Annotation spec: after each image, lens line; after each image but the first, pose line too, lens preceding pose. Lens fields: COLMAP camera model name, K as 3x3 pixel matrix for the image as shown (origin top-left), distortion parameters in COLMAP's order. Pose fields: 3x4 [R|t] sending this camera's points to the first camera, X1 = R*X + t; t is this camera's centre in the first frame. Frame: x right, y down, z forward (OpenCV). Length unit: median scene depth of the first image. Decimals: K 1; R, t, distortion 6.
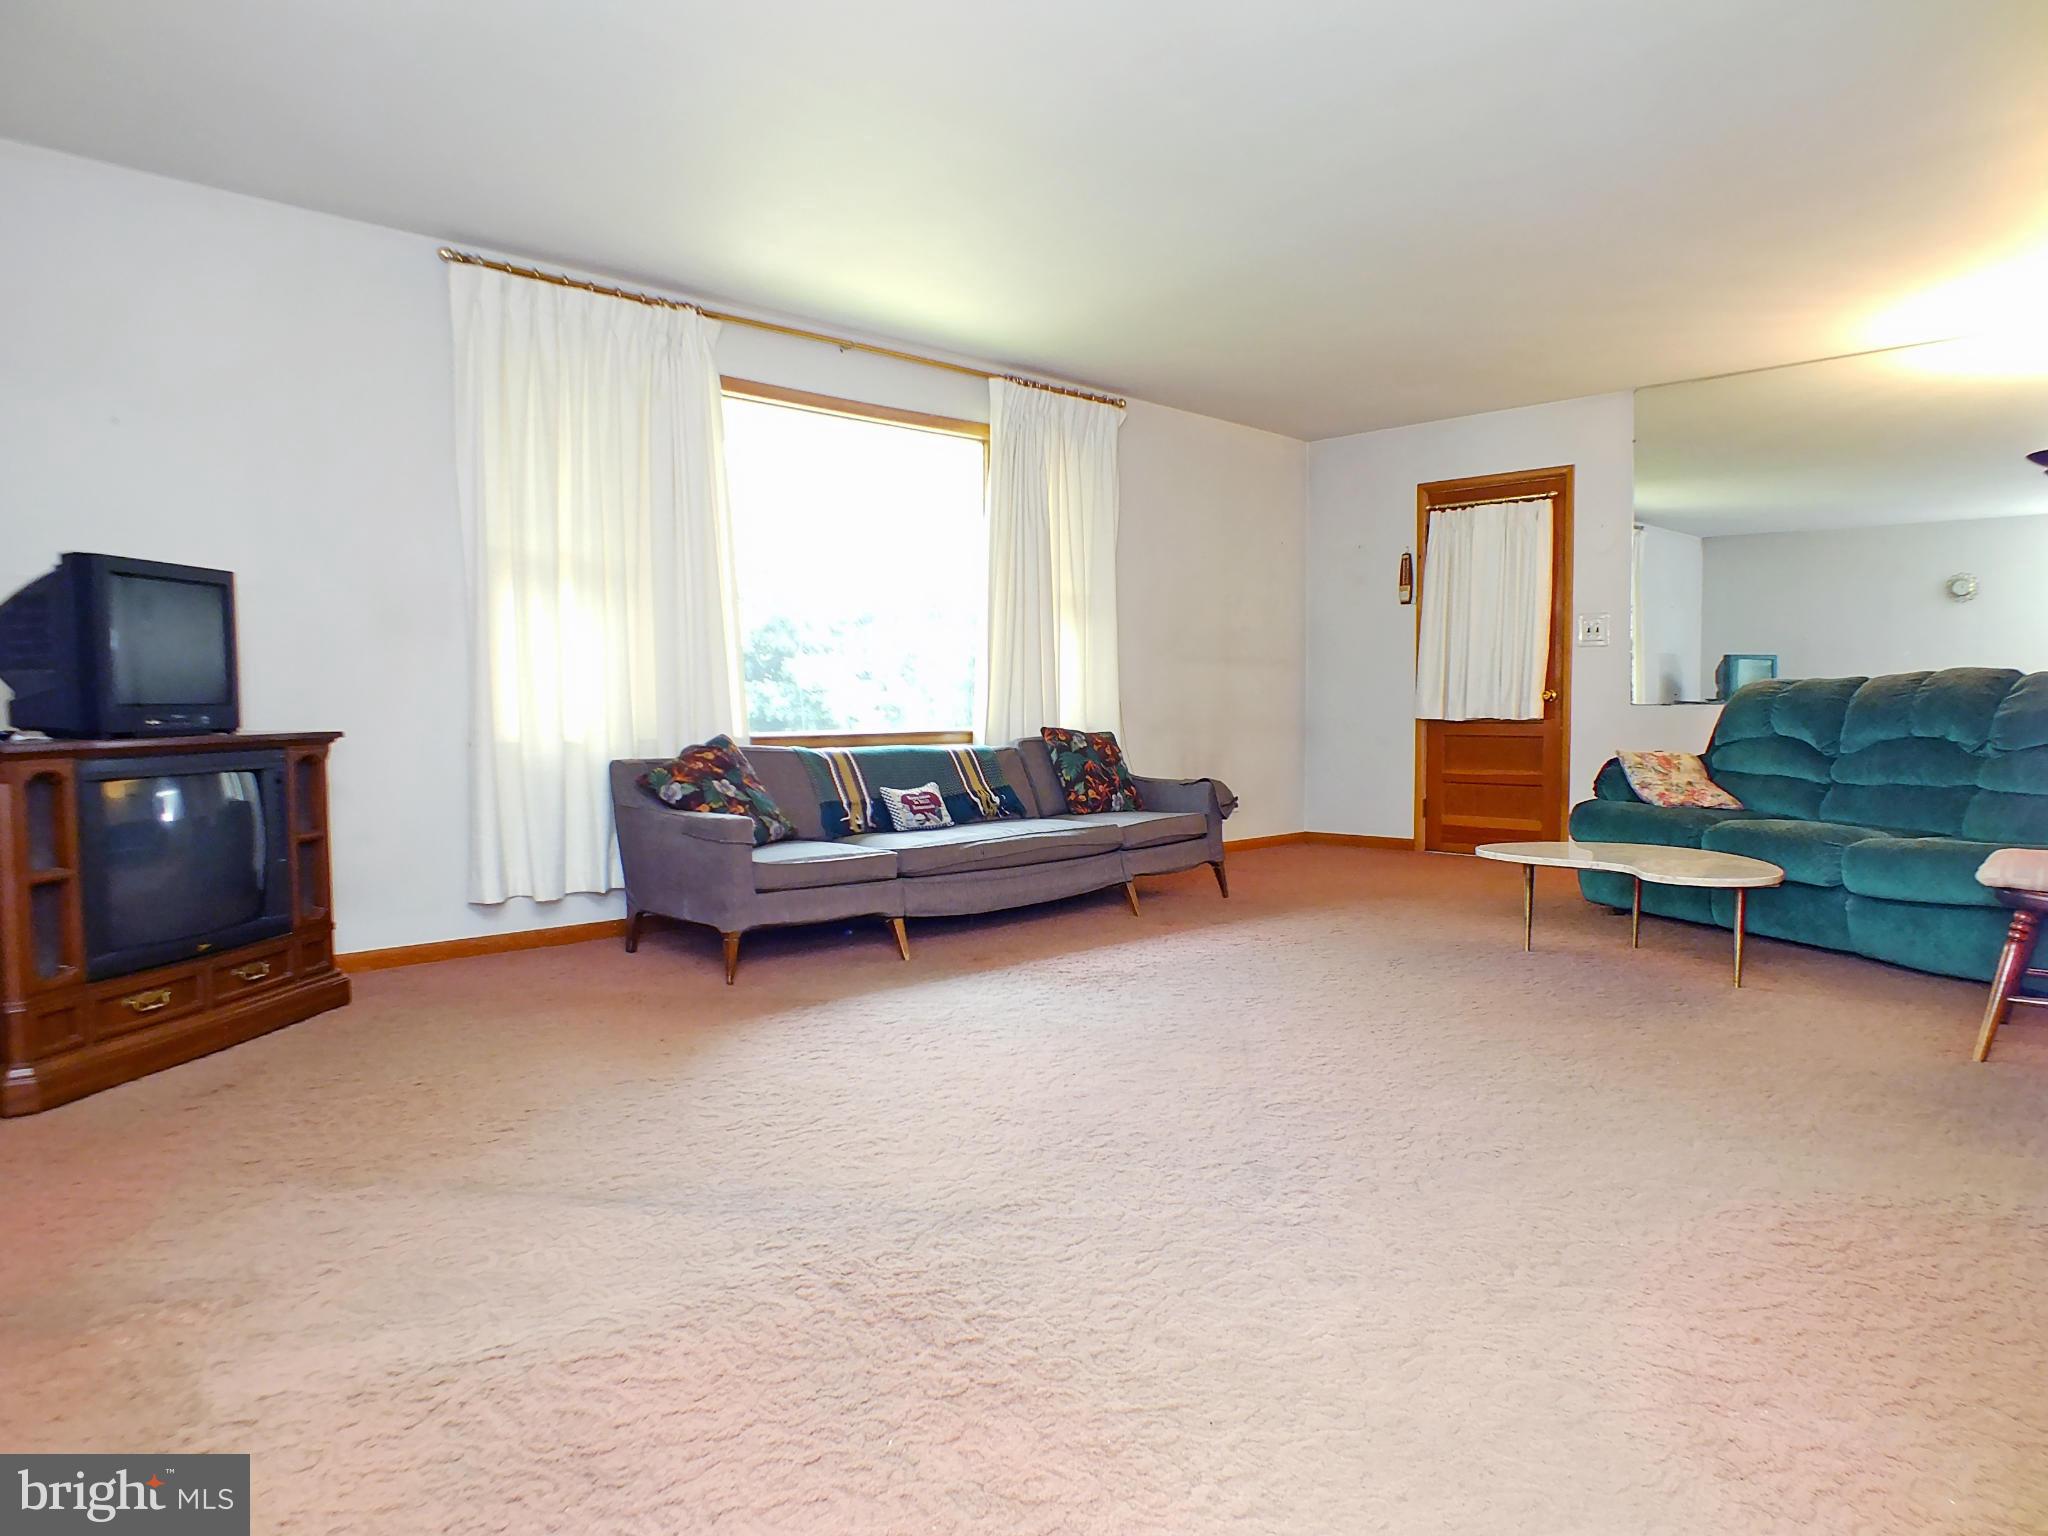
lens RADIAL K [[1369.6, 0, 1024.0], [0, 1369.6, 768.0], [0, 0, 1]] dist [-0.048499, 0.003714]
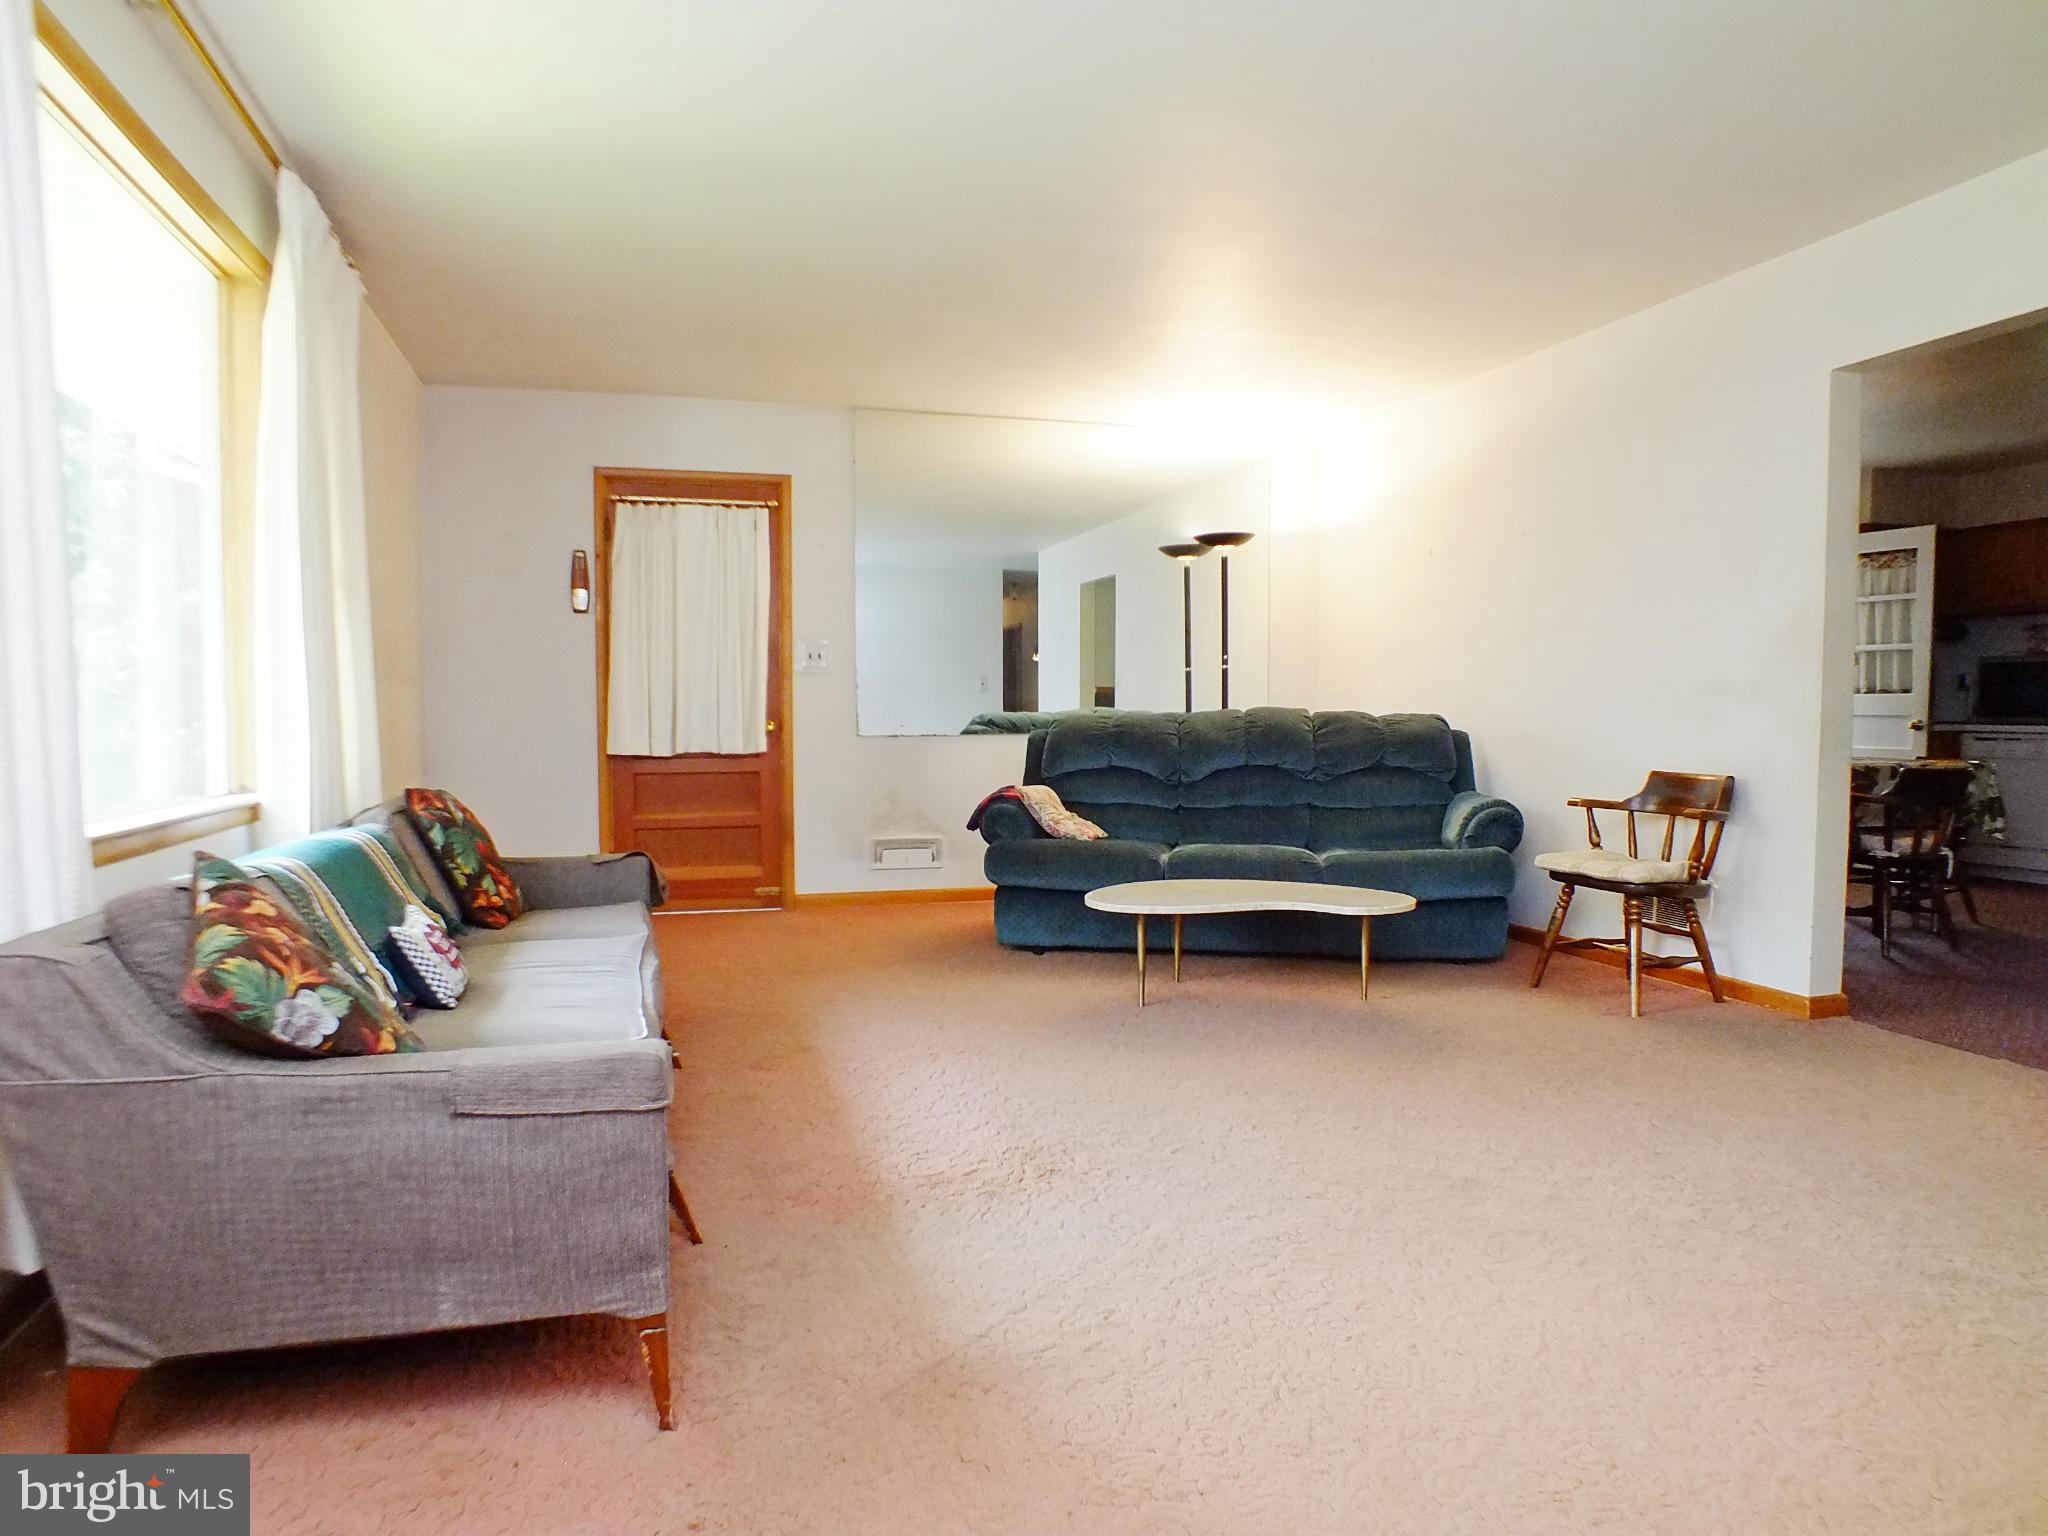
lens RADIAL K [[1340.2, 0, 993.3], [0, 1340.2, 795.2], [0, 0, 1]] dist [-0.025330, 0.000600]
pose [[0.489638, -0.051446, 0.870407, -0.324592], [0.042058, 0.998489, 0.035357, -0.032913], [-0.870911, 0.019296, 0.491062, 0.435131]]
